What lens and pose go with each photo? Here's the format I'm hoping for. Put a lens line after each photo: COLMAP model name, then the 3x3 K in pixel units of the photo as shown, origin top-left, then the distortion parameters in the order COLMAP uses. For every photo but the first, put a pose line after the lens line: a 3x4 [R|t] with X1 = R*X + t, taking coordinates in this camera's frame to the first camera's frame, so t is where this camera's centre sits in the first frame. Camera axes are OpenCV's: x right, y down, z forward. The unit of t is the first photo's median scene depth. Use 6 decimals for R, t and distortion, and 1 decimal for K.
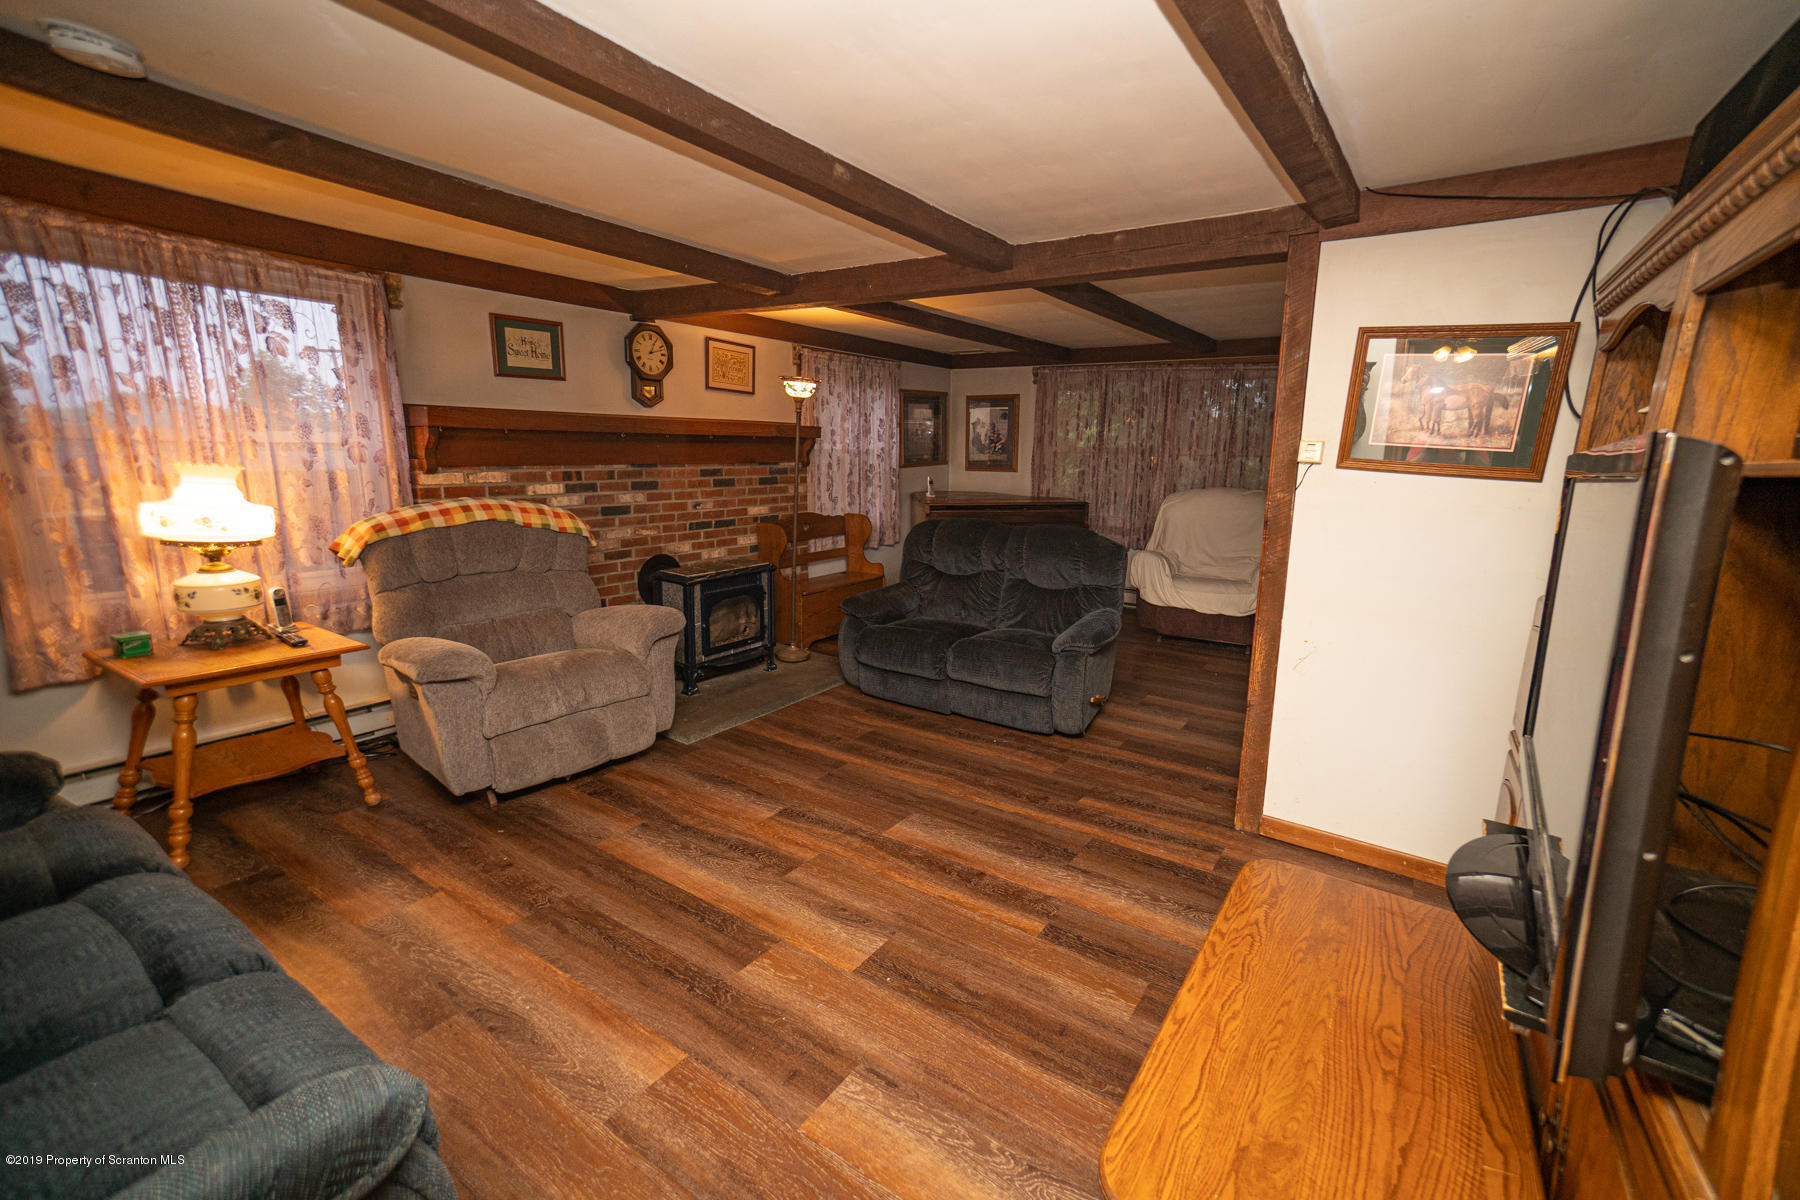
lens RADIAL K [[767.6, 0, 900.0], [0, 767.6, 600.0], [0, 0, 1]] dist [0.045209, 0.000940]
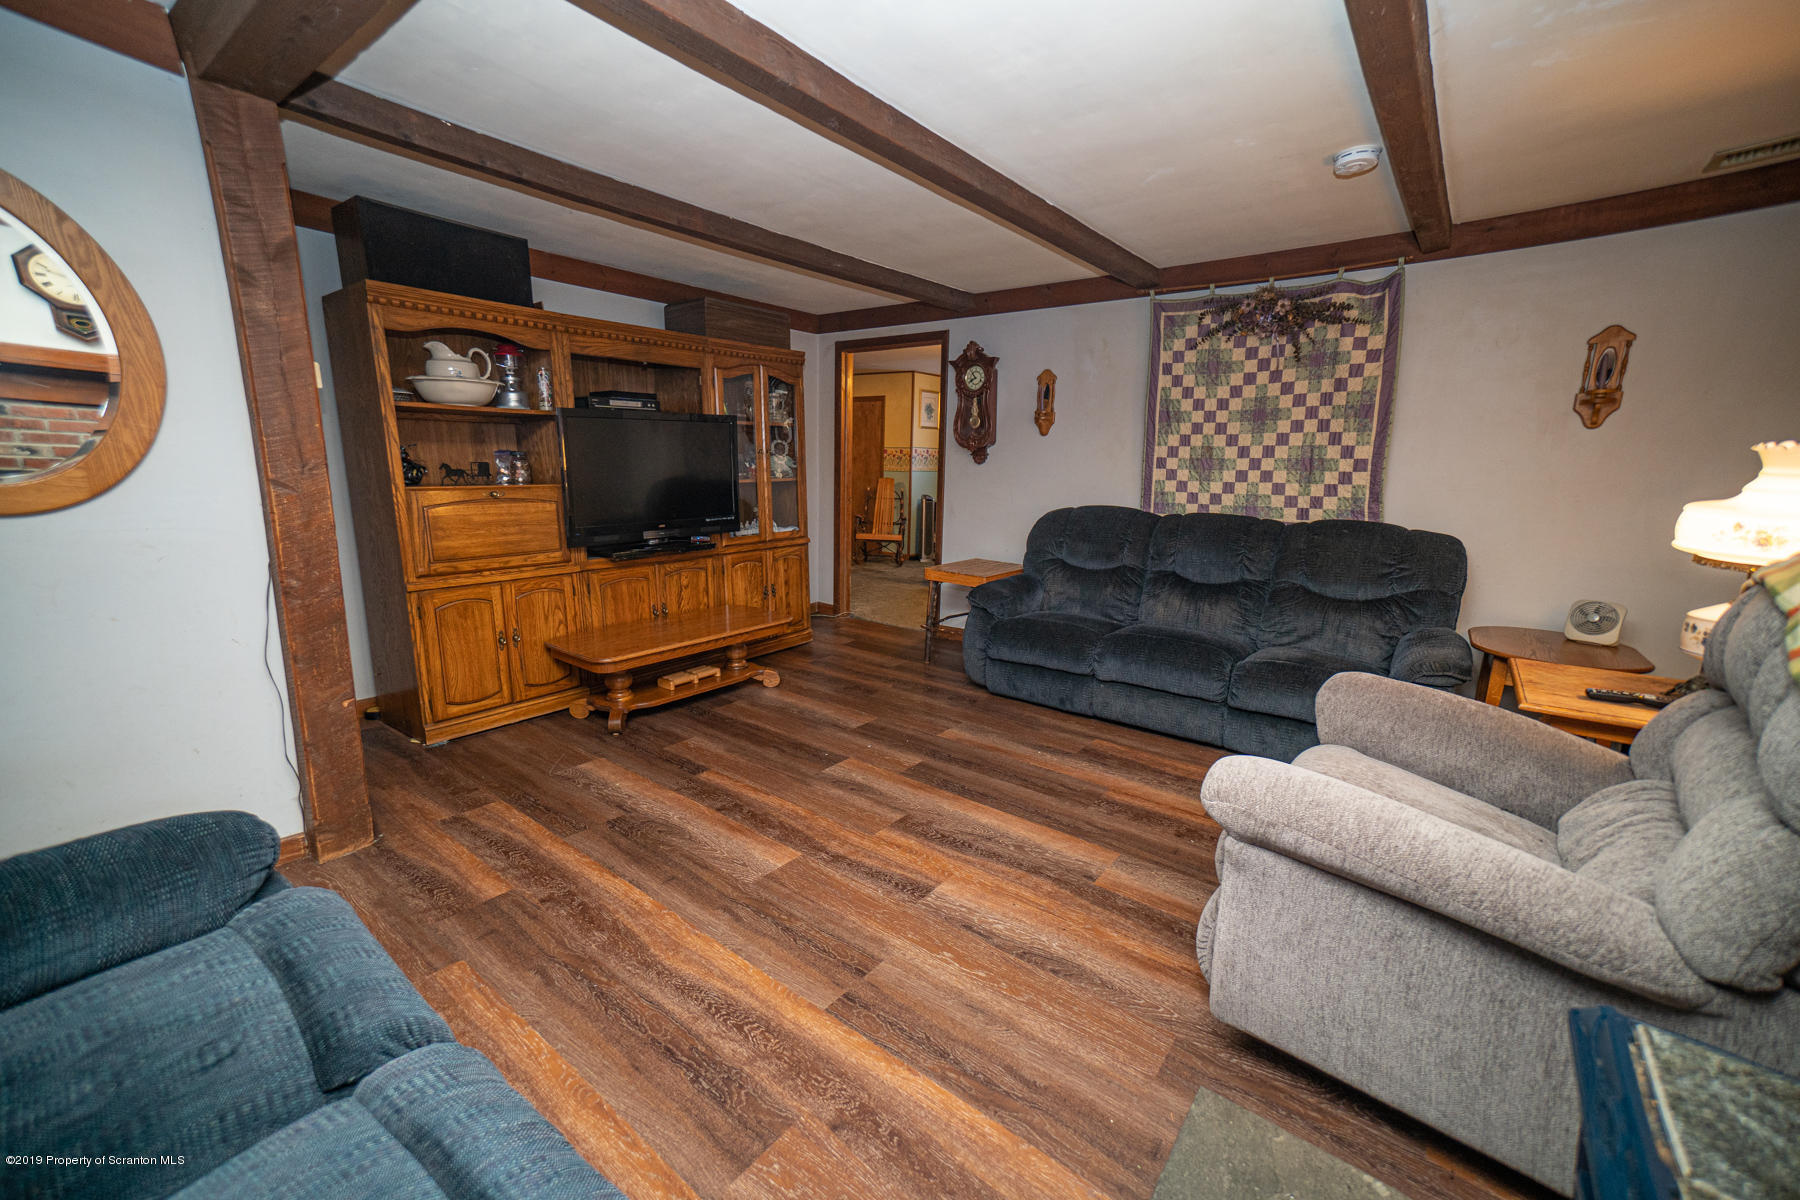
lens RADIAL K [[767.6, 0, 900.0], [0, 767.6, 600.0], [0, 0, 1]] dist [0.045209, 0.000940]
pose [[-0.998090, -0.046769, 0.040356, -0.158710], [-0.028125, 0.925696, 0.377222, -0.293984], [-0.055000, 0.375366, -0.925243, 1.740659]]
